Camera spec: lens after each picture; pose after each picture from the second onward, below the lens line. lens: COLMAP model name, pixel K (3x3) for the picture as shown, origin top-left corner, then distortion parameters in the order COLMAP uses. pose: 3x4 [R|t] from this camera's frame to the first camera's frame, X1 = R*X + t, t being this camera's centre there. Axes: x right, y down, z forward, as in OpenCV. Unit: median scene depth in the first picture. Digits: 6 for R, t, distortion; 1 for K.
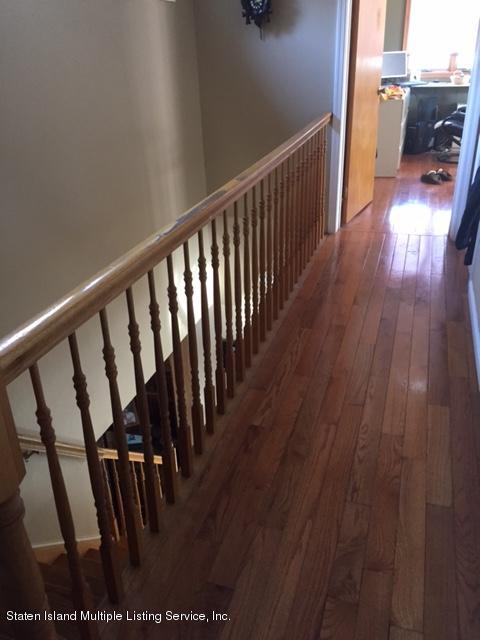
lens RADIAL K [[547.6, 0, 240.0], [0, 547.6, 320.0], [0, 0, 1]] dist [-0.002628, -0.007988]
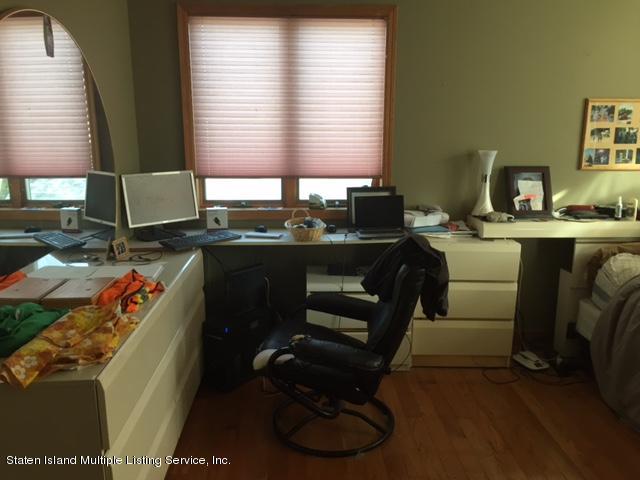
lens RADIAL K [[547.6, 0, 319.5], [0, 547.6, 236.1], [0, 0, 1]] dist [-0.002628, -0.007988]
pose [[0.938421, -0.046093, 0.342405, 0.254366], [0.132149, 0.963585, -0.232465, -0.325159], [-0.319221, 0.263399, 0.910340, 0.573609]]
